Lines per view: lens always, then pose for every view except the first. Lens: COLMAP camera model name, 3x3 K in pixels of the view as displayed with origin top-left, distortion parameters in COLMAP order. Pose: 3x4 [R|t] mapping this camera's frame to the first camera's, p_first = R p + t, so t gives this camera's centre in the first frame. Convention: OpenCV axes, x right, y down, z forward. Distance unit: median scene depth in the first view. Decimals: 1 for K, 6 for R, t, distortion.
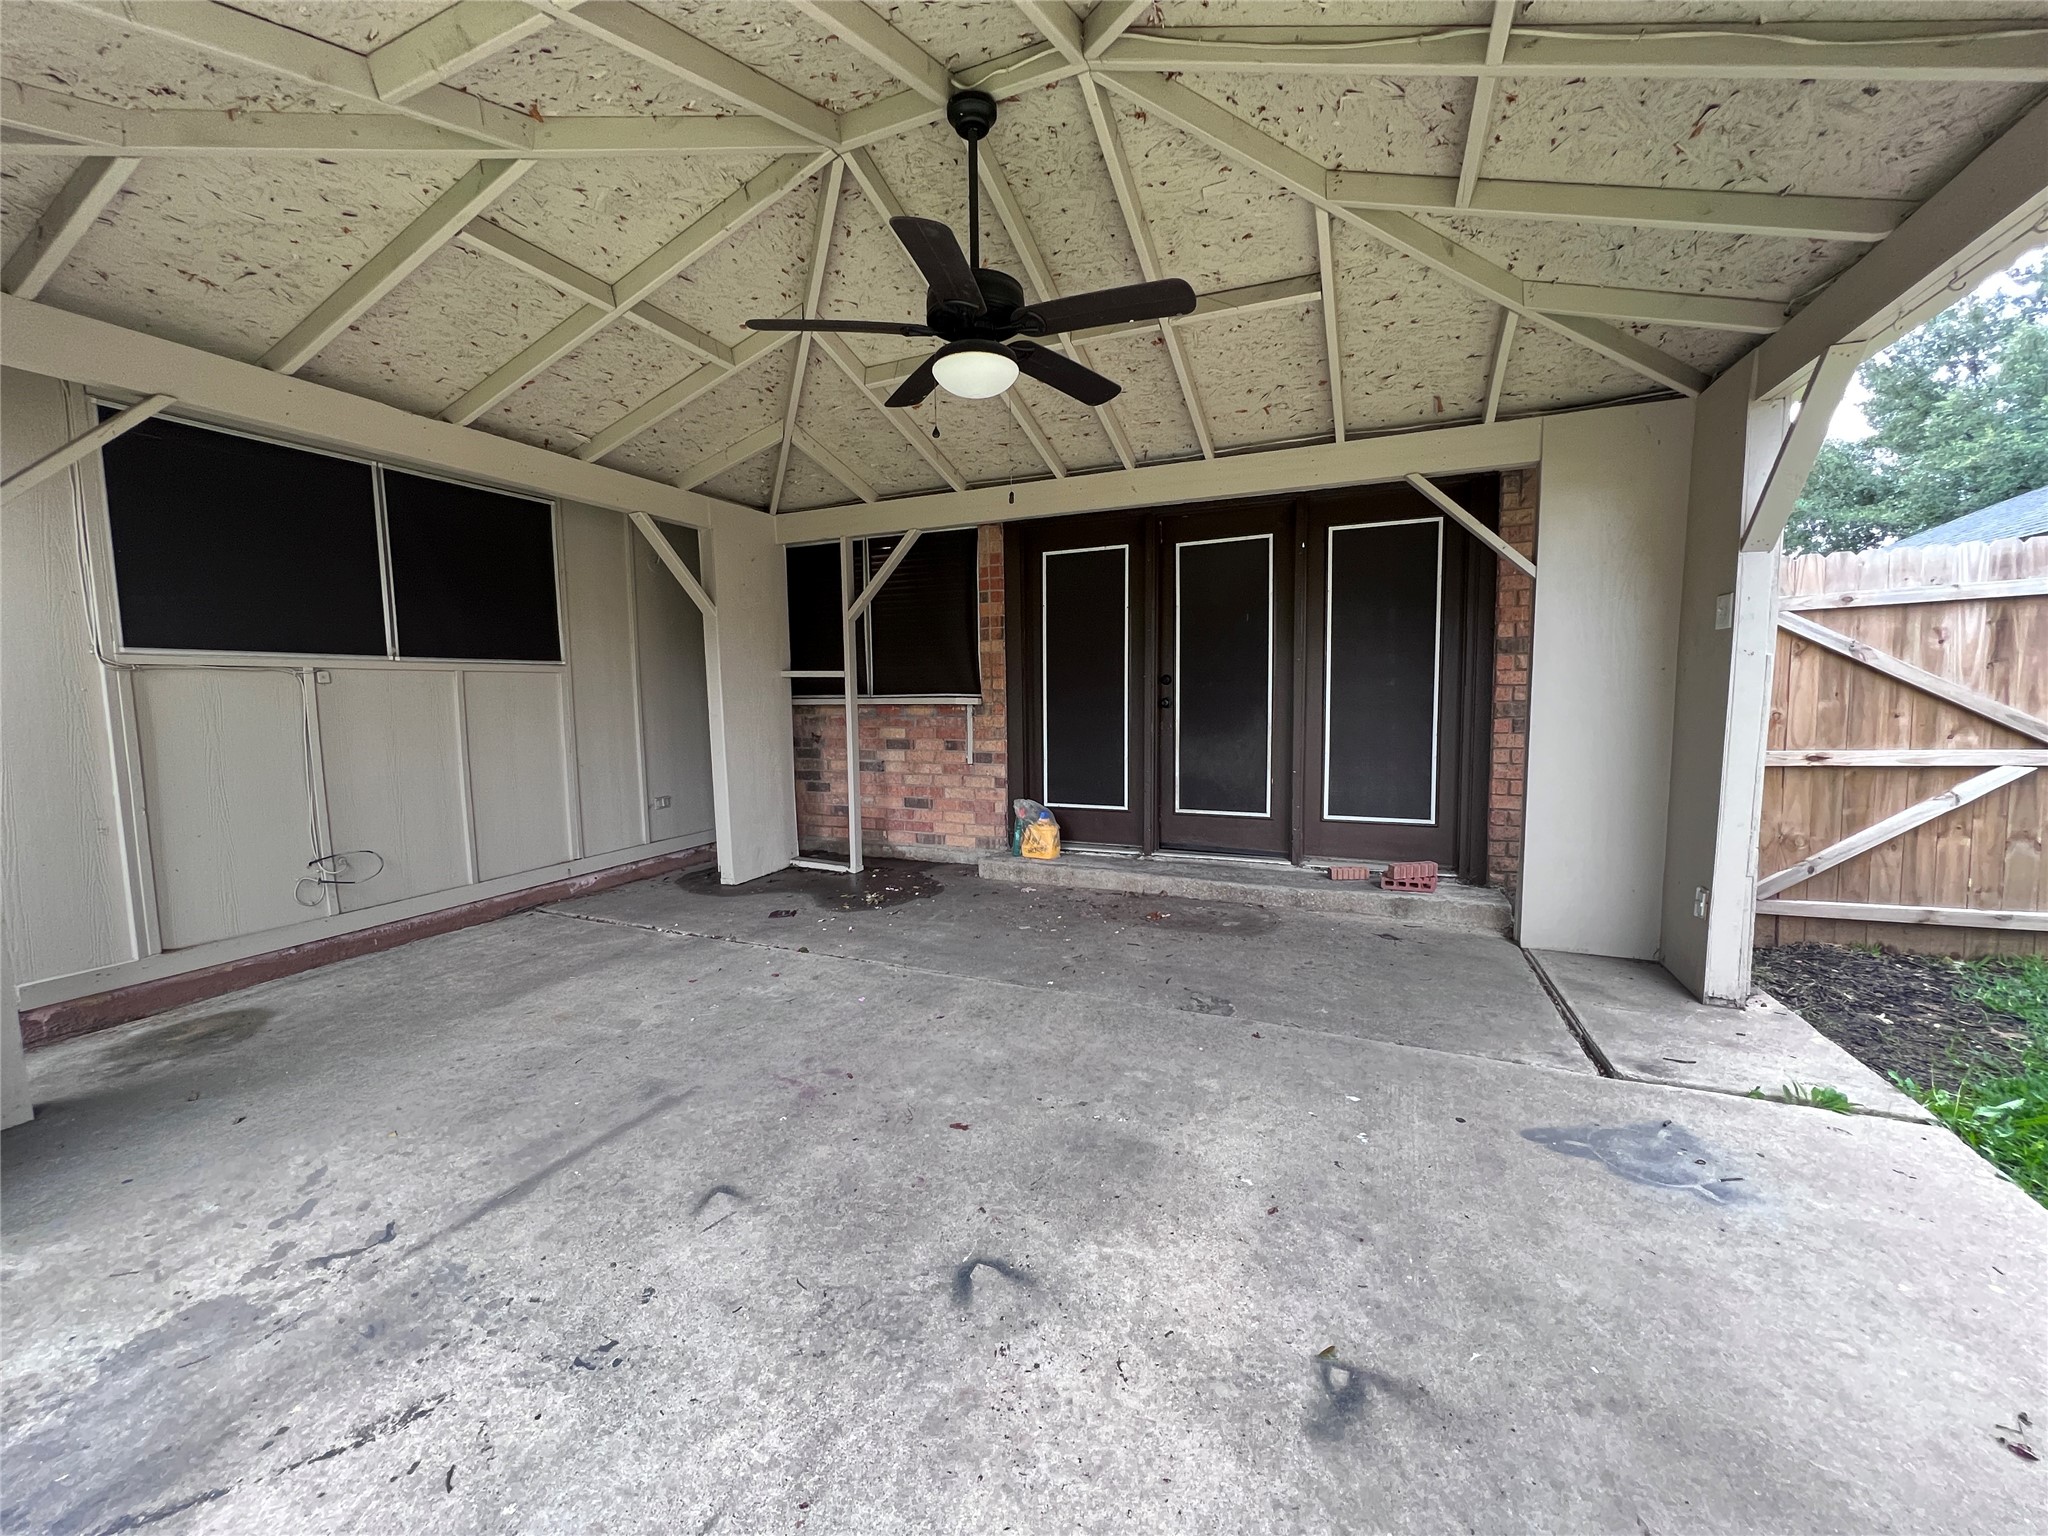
lens RADIAL K [[816.6, 0, 1013.3], [0, 816.6, 762.7], [0, 0, 1]] dist [-0.002694, 0.000809]
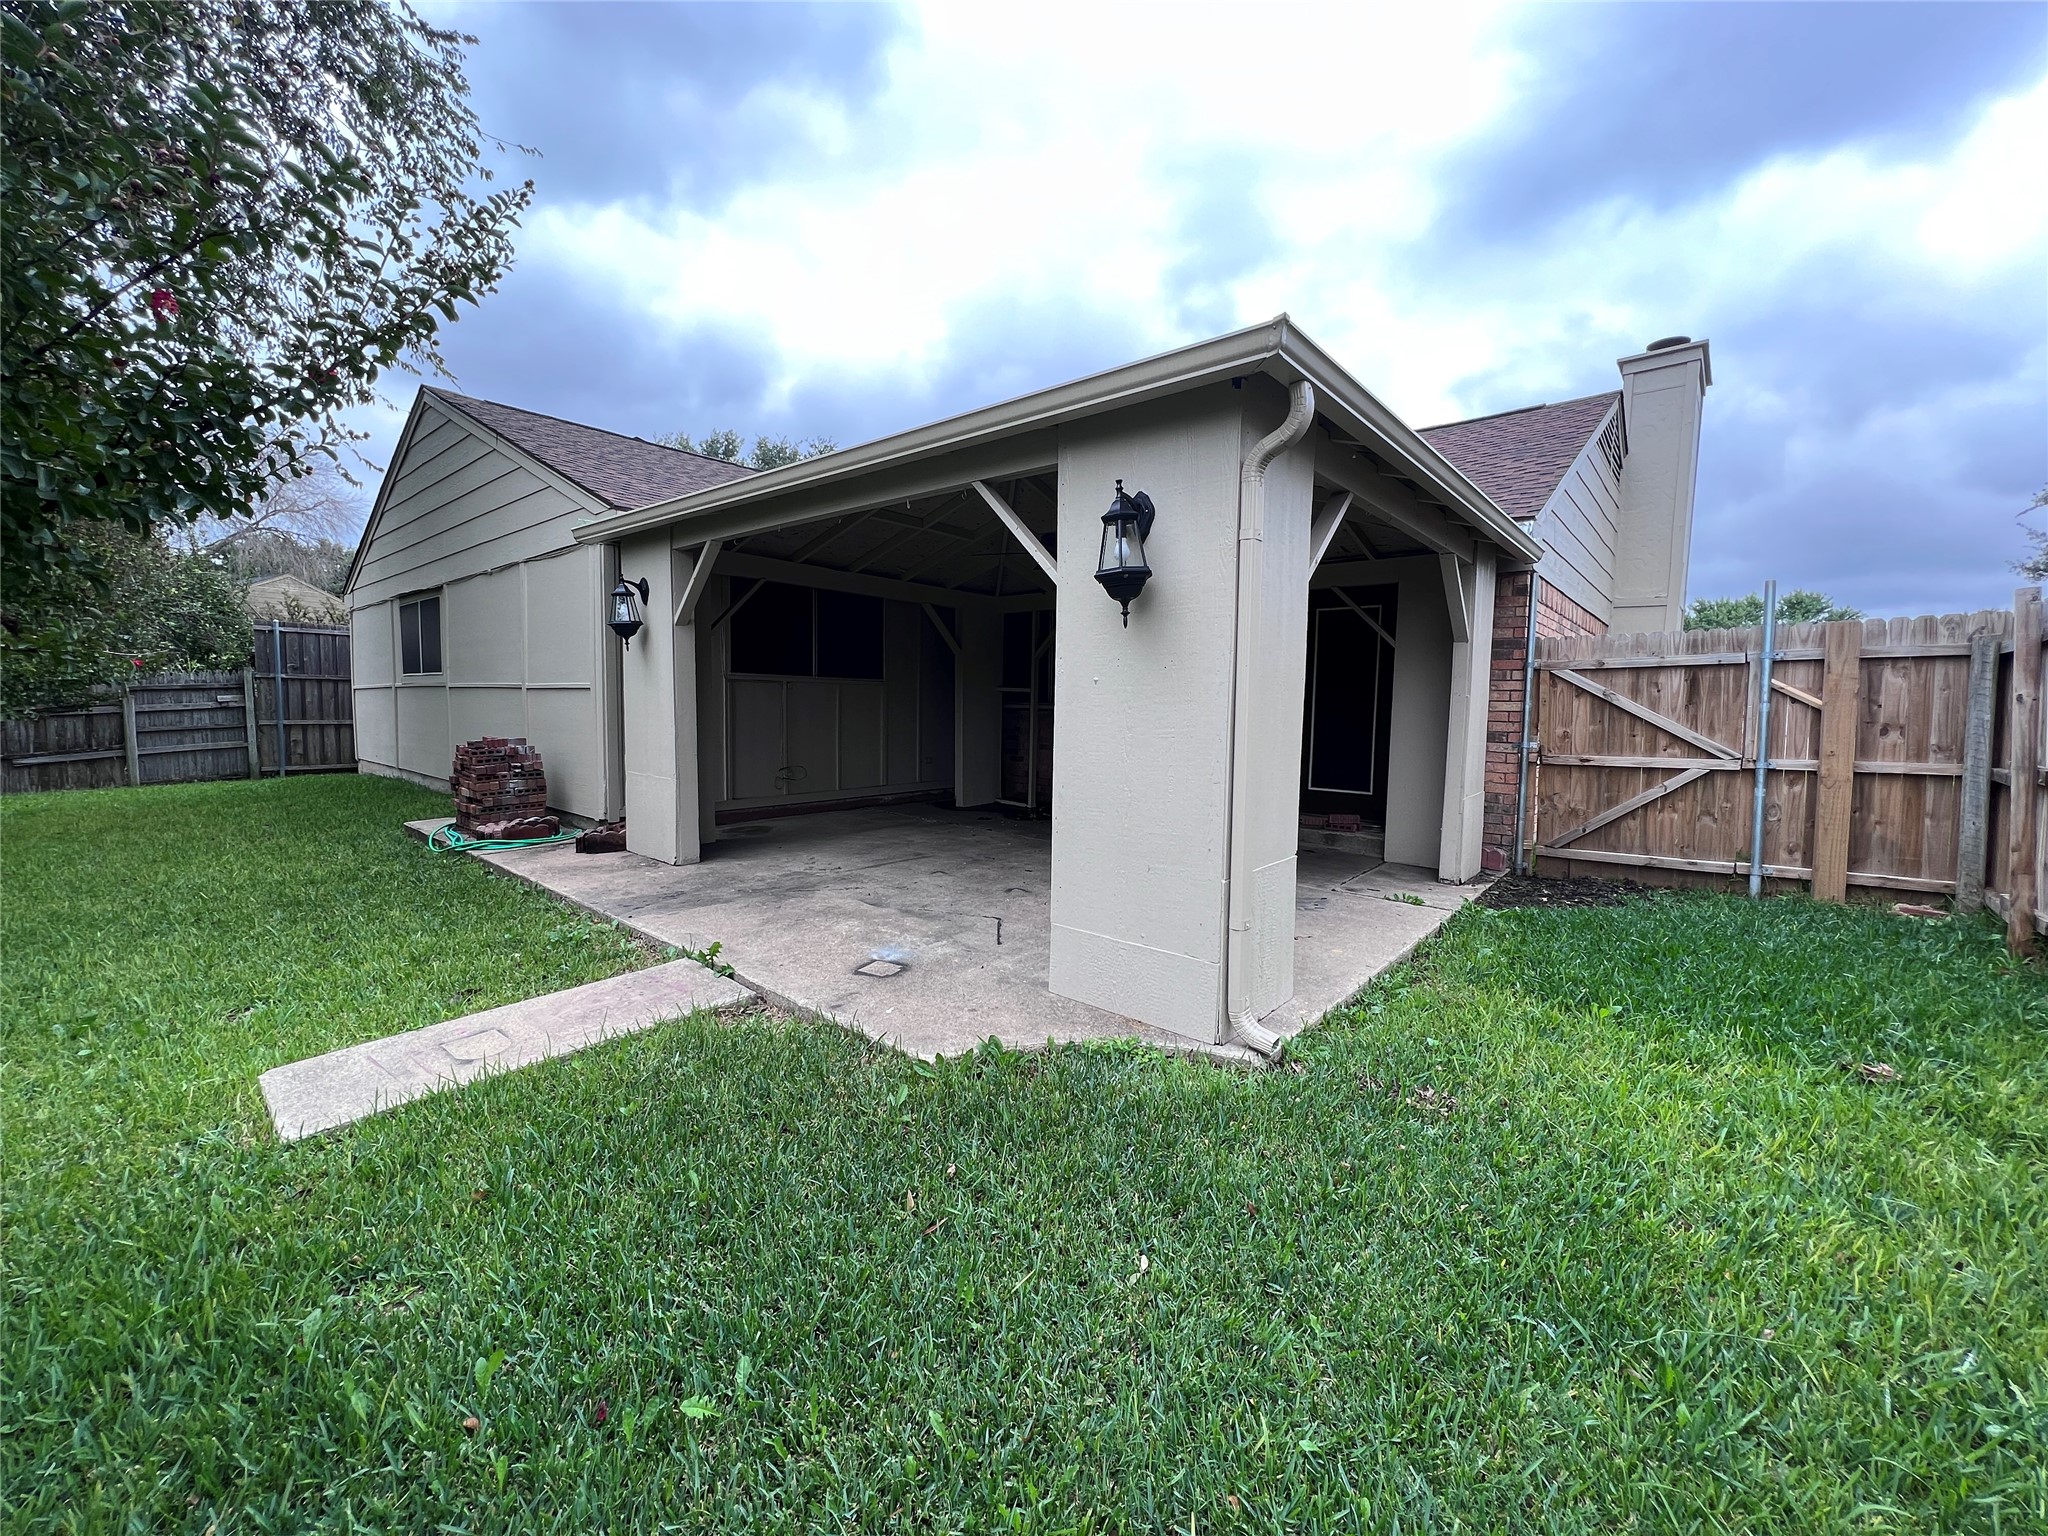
lens RADIAL K [[816.6, 0, 1026.9], [0, 816.6, 758.8], [0, 0, 1]] dist [-0.002694, 0.000809]
pose [[0.957279, 0.052328, -0.284391, 0.391463], [-0.058693, 0.998179, -0.013900, 0.081008], [0.283146, 0.029998, 0.958608, -0.892141]]
